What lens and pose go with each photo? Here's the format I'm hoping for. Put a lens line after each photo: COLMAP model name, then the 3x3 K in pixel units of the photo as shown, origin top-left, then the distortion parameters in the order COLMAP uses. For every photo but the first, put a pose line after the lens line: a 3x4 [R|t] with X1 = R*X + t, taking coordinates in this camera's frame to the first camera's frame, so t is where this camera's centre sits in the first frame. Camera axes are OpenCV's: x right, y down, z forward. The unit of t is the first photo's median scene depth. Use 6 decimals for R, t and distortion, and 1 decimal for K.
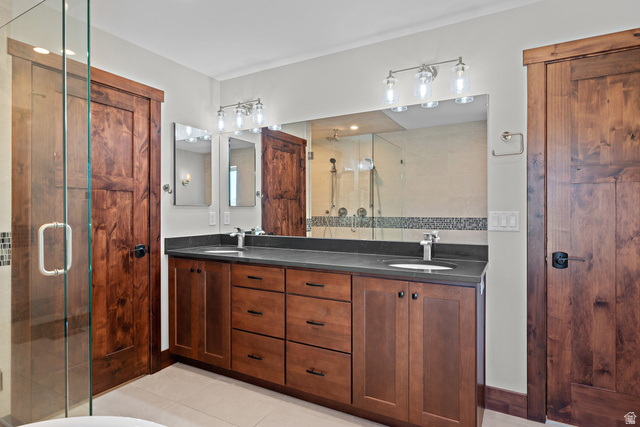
lens RADIAL K [[347.9, 0, 320.7], [0, 347.9, 212.0], [0, 0, 1]] dist [0.006686, 0.000937]
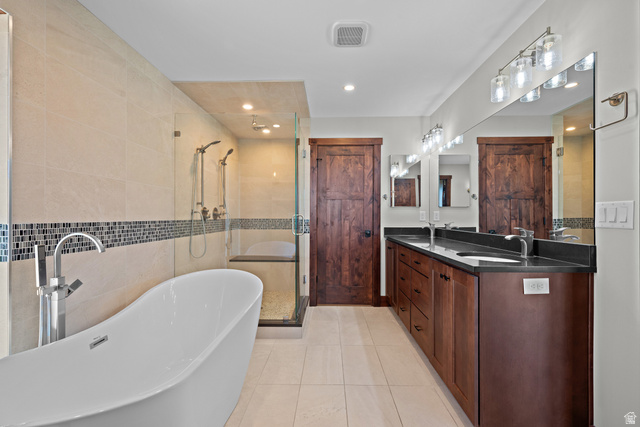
lens RADIAL K [[284.3, 0, 321.9], [0, 284.3, 215.4], [0, 0, 1]] dist [-0.000875, 0.000266]
pose [[0.457154, -0.002067, -0.889385, 0.632529], [-0.004359, 0.999980, -0.004565, 0.027720], [0.889377, 0.005964, 0.457136, 0.140046]]
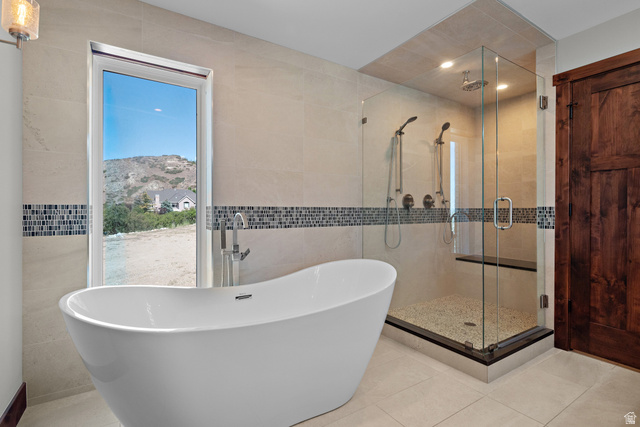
lens RADIAL K [[302.8, 0, 319.4], [0, 302.8, 212.9], [0, 0, 1]] dist [-0.004504, -0.000980]
pose [[-0.485259, 0.005561, -0.874353, 0.509409], [-0.002877, 0.999964, 0.007956, 0.055406], [0.874366, 0.006376, -0.485226, 0.546658]]
